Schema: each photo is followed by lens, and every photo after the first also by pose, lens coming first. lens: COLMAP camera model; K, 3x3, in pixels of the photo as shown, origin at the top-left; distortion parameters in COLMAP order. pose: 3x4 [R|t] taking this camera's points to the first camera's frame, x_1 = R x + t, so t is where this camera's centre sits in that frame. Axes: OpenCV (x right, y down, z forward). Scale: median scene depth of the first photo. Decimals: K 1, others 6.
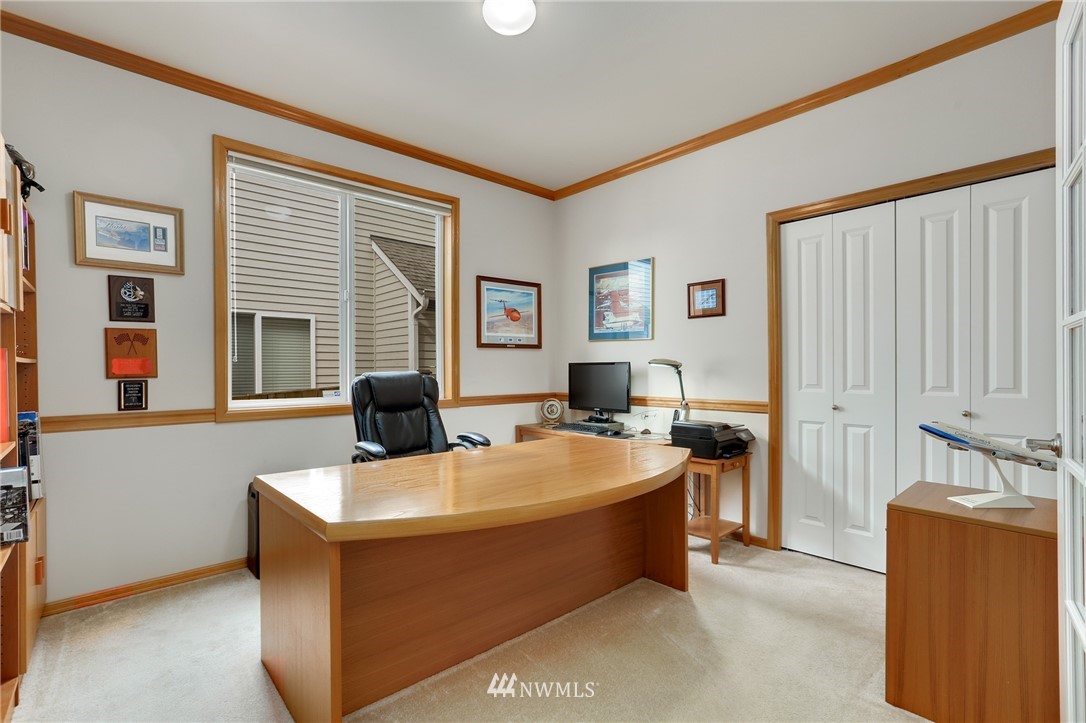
lens RADIAL K [[497.1, 0, 542.9], [0, 497.1, 365.9], [0, 0, 1]] dist [-0.028406, 0.002604]
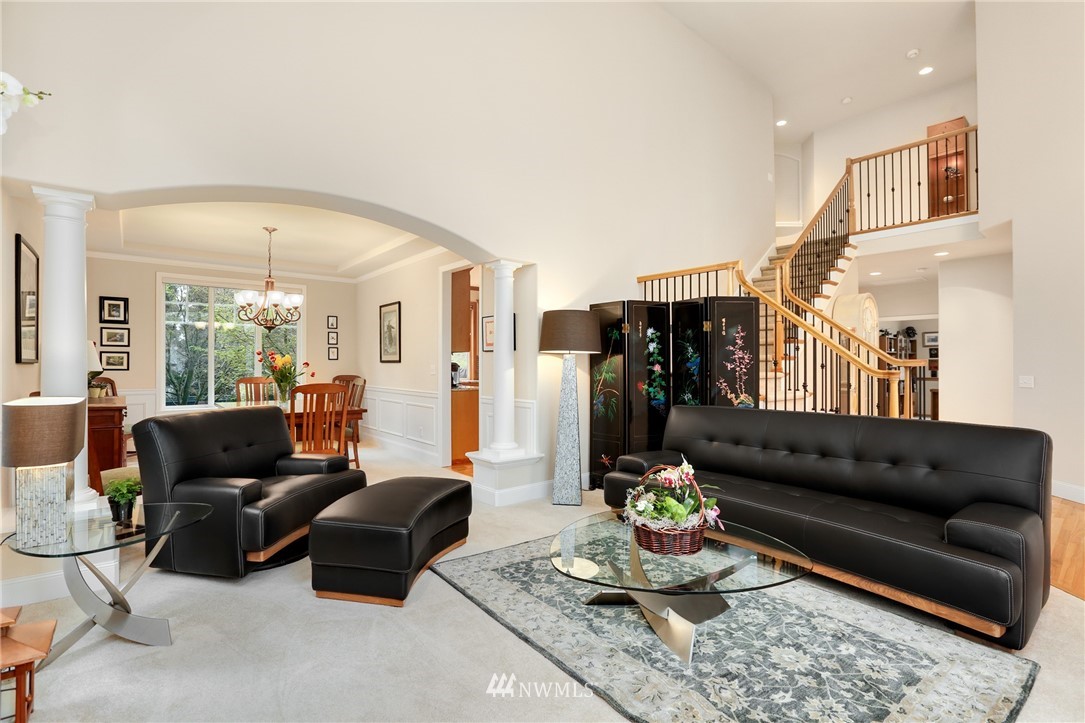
lens RADIAL K [[496.6, 0, 544.4], [0, 496.6, 361.7], [0, 0, 1]] dist [-0.028406, 0.002604]
pose [[-0.058355, 0.001694, -0.998294, 4.119290], [-0.000446, 0.999998, 0.001723, -0.060411], [0.998296, 0.000546, -0.058355, -2.500091]]
